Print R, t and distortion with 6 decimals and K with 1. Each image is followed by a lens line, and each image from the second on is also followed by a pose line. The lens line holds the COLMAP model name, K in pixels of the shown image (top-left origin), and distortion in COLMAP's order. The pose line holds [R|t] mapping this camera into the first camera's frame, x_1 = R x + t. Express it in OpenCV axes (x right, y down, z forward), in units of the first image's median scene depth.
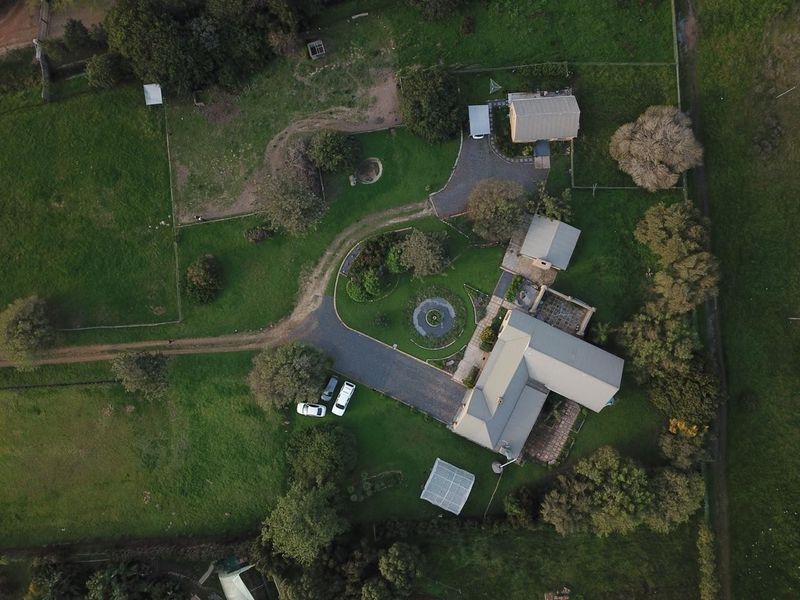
lens RADIAL K [[425.1, 0, 397.8], [0, 425.1, 297.9], [0, 0, 1]] dist [0.000506, -0.000323]
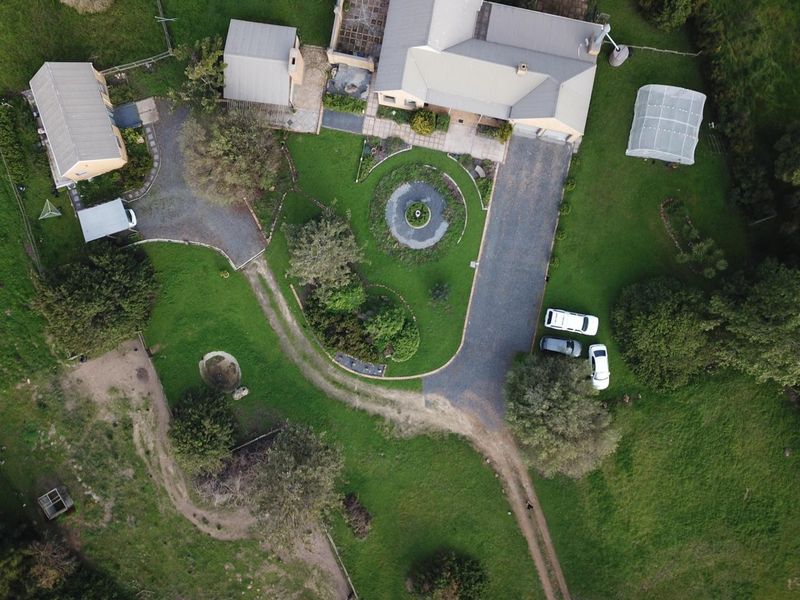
lens RADIAL K [[433.3, 0, 402.7], [0, 433.3, 263.1], [0, 0, 1]] dist [-0.043934, 0.021880]
pose [[-0.245769, -0.961531, 0.122703, -0.057872], [0.969233, -0.241988, 0.045053, -0.021975], [-0.013627, 0.130000, 0.991420, 0.339116]]
